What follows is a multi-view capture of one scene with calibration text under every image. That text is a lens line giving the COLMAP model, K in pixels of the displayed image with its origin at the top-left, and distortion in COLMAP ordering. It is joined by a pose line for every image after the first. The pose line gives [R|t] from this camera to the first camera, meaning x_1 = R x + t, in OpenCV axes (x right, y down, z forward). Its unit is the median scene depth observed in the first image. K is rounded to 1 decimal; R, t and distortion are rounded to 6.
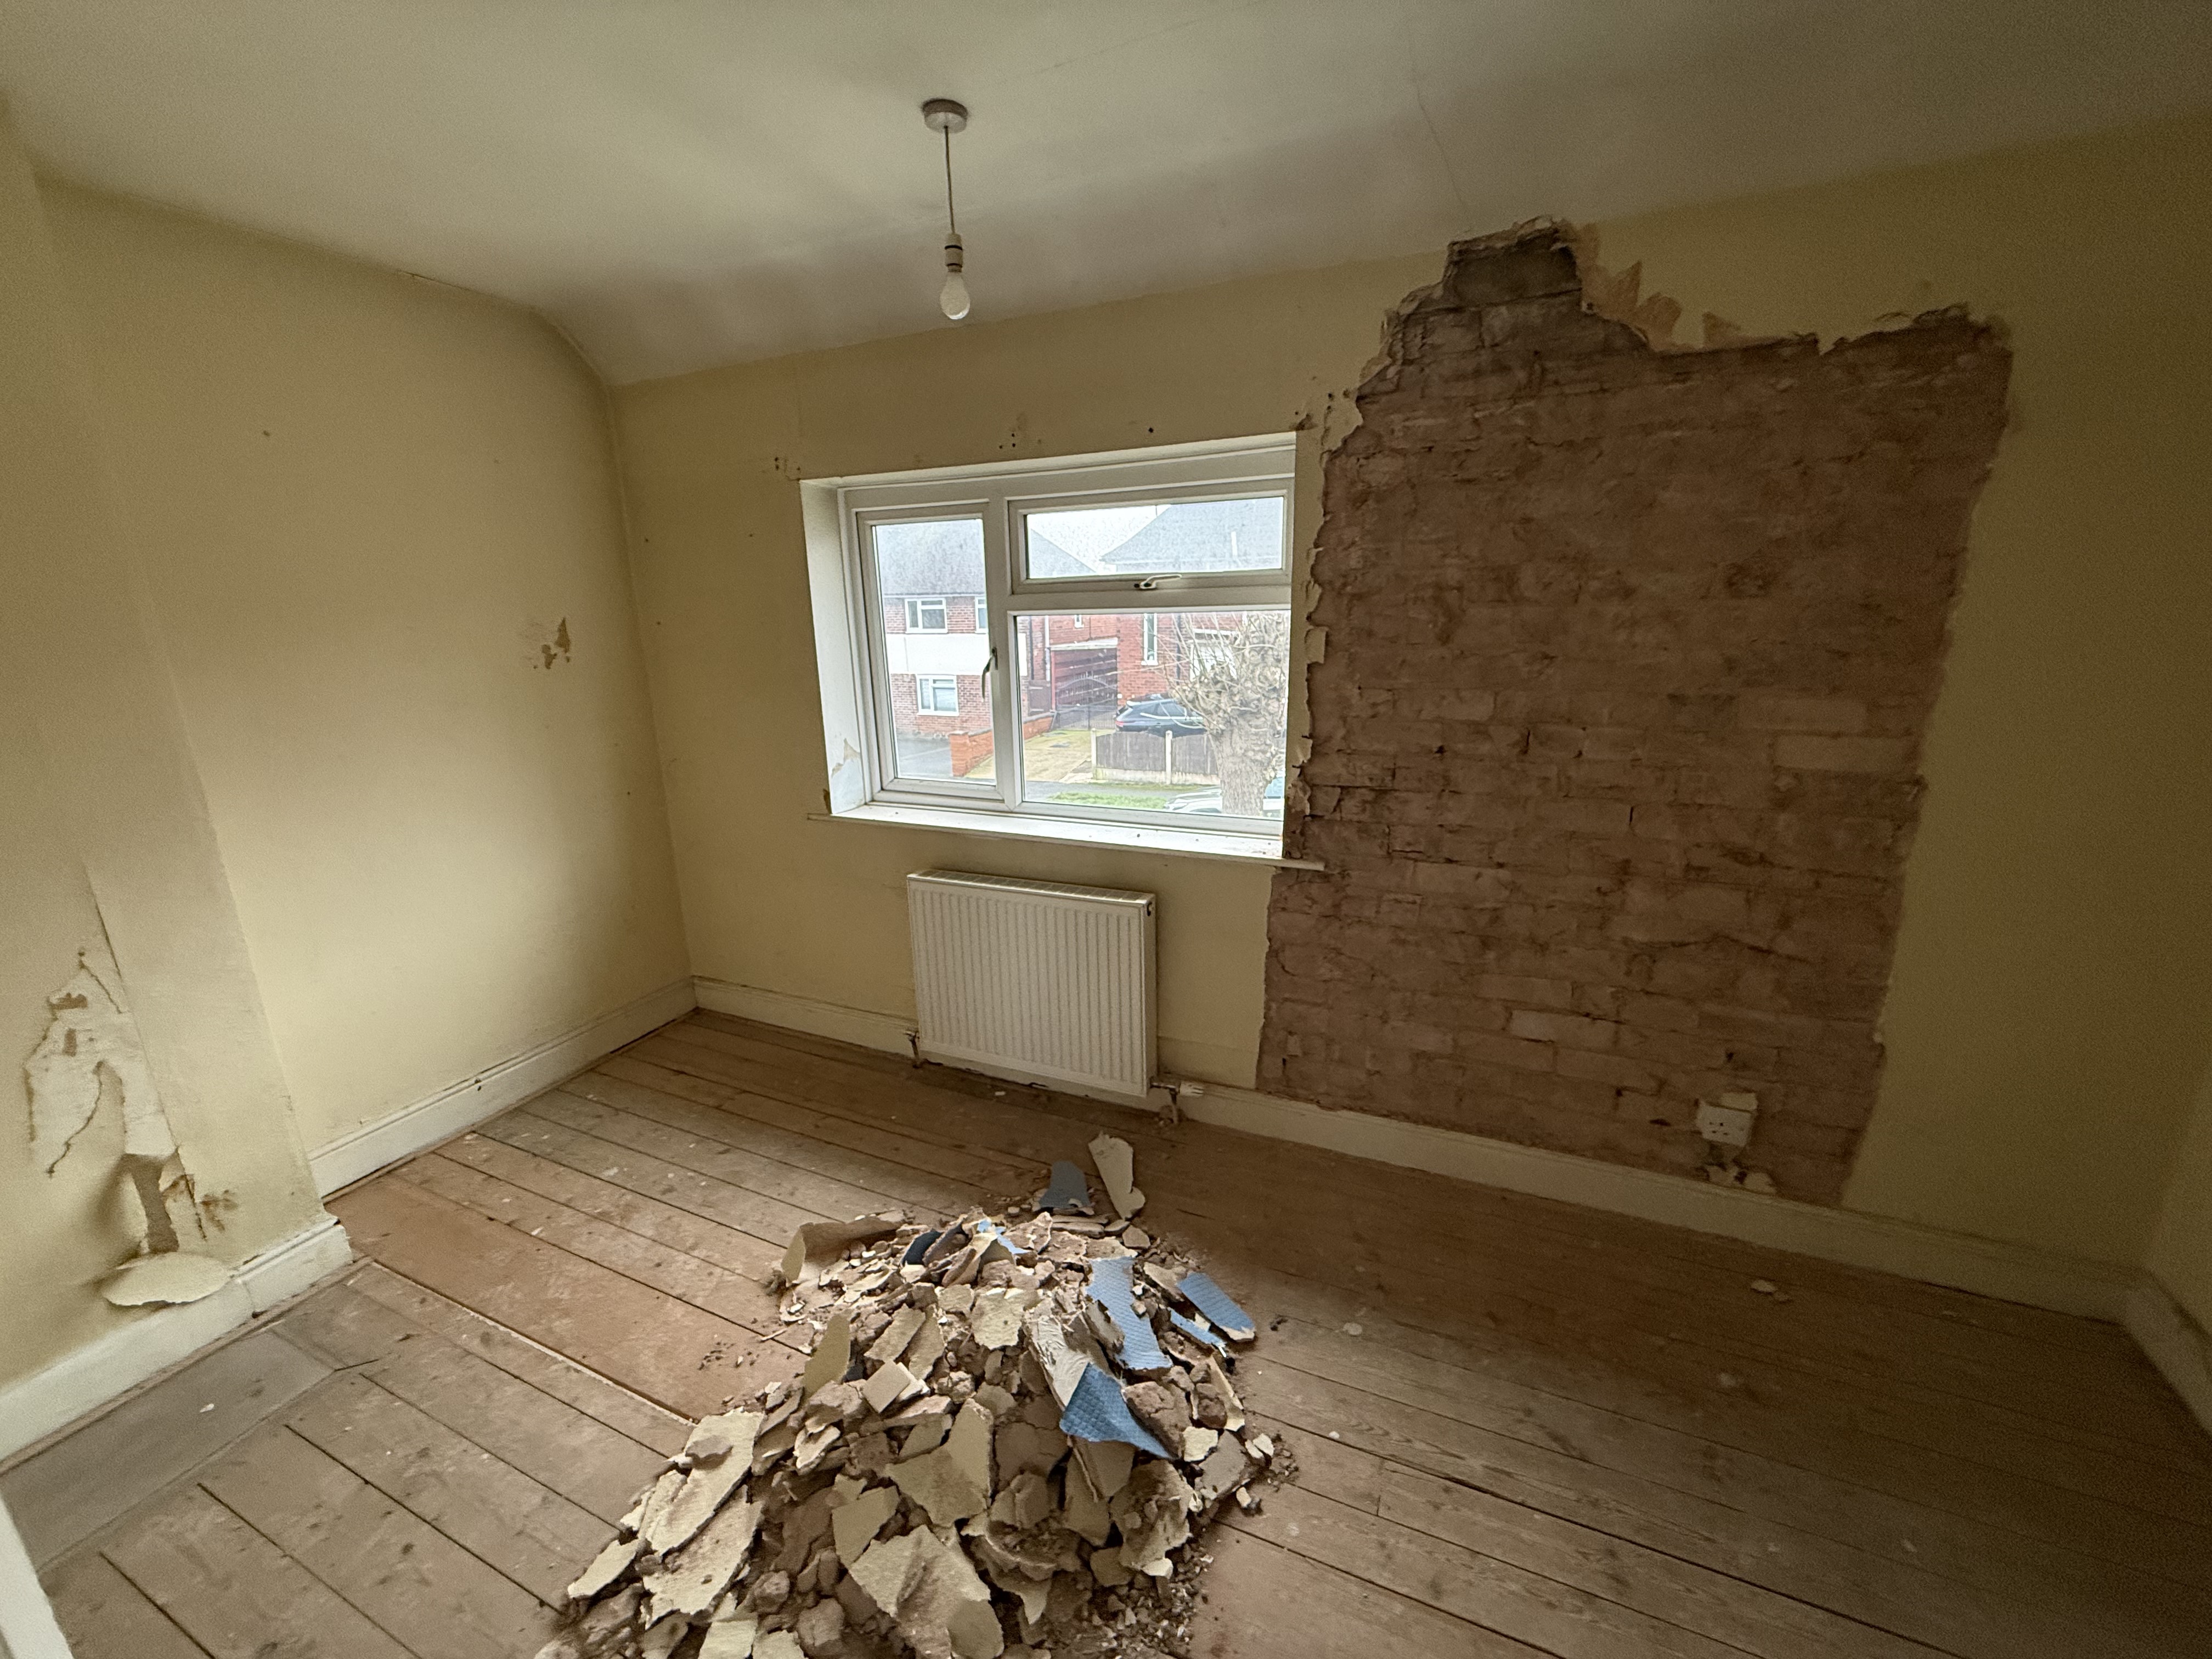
lens RADIAL K [[881.0, 0, 1098.4], [0, 881.0, 832.0], [0, 0, 1]] dist [-0.001322, -0.000273]
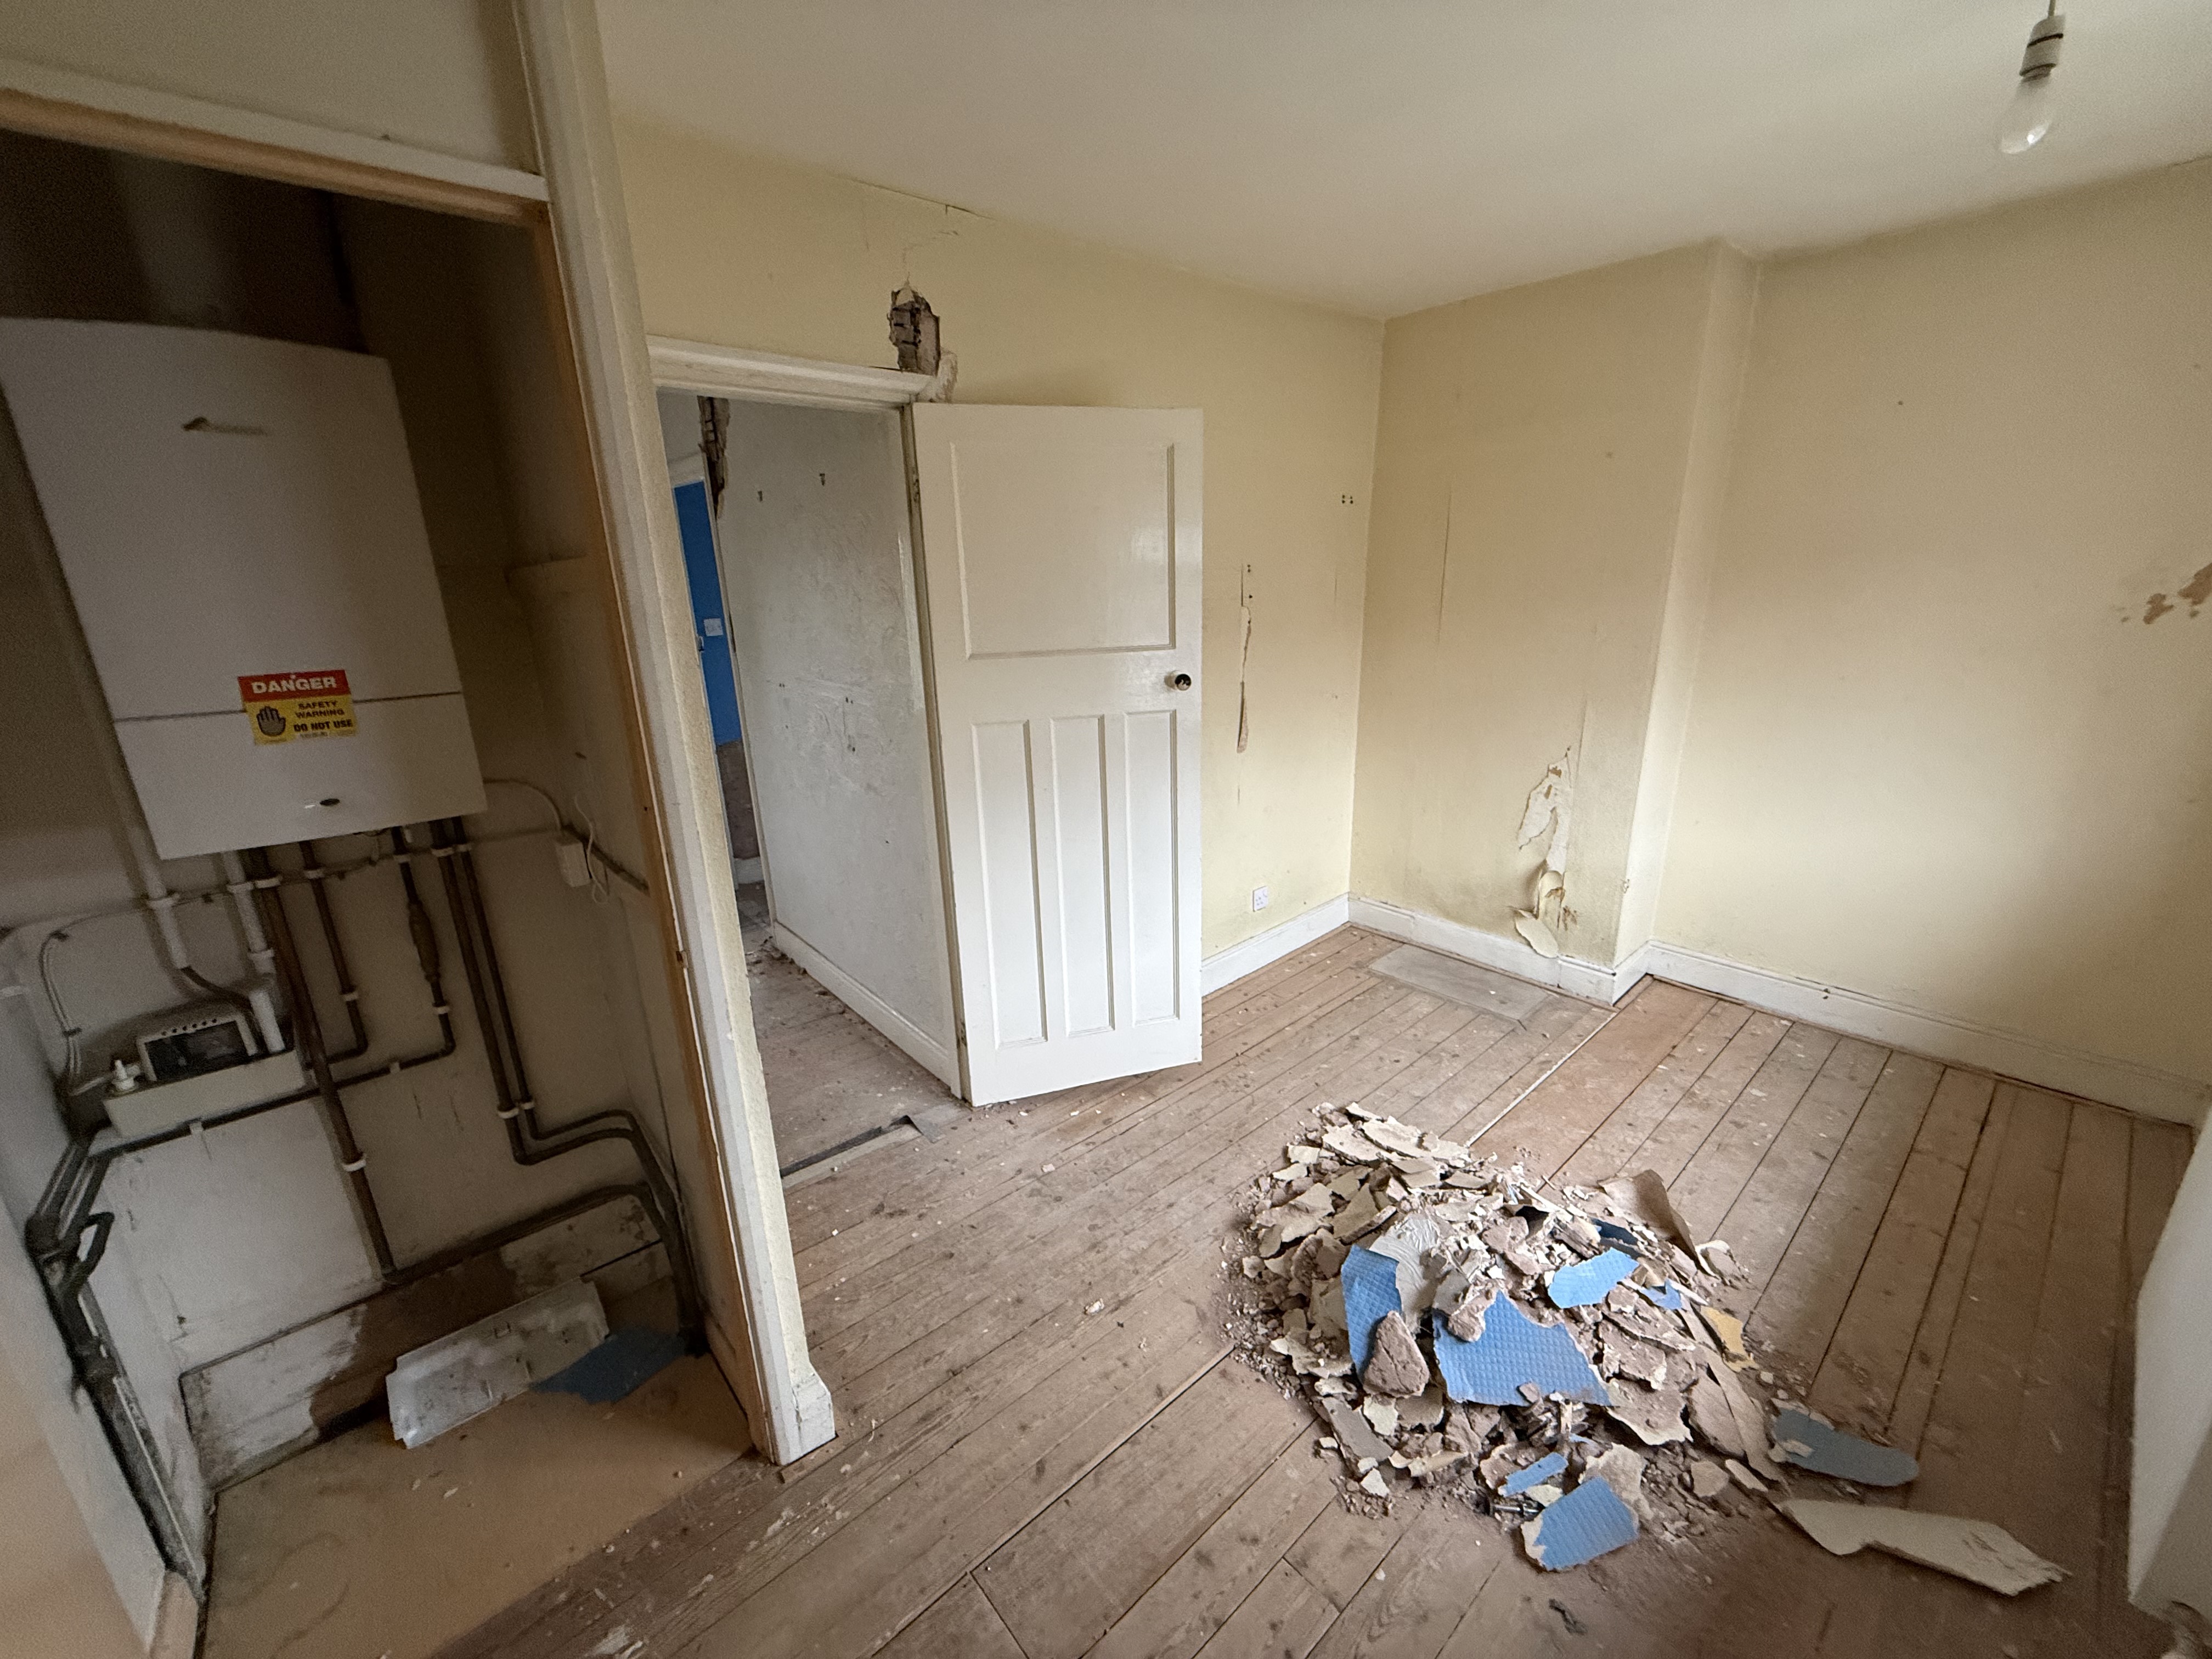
lens RADIAL K [[881.0, 0, 1106.0], [0, 881.0, 831.1], [0, 0, 1]] dist [-0.001322, -0.000273]
pose [[-0.415627, 0.289595, -0.862200, 0.853720], [-0.190653, 0.899157, 0.393913, -0.239447], [0.889329, 0.328102, -0.318502, 0.747917]]
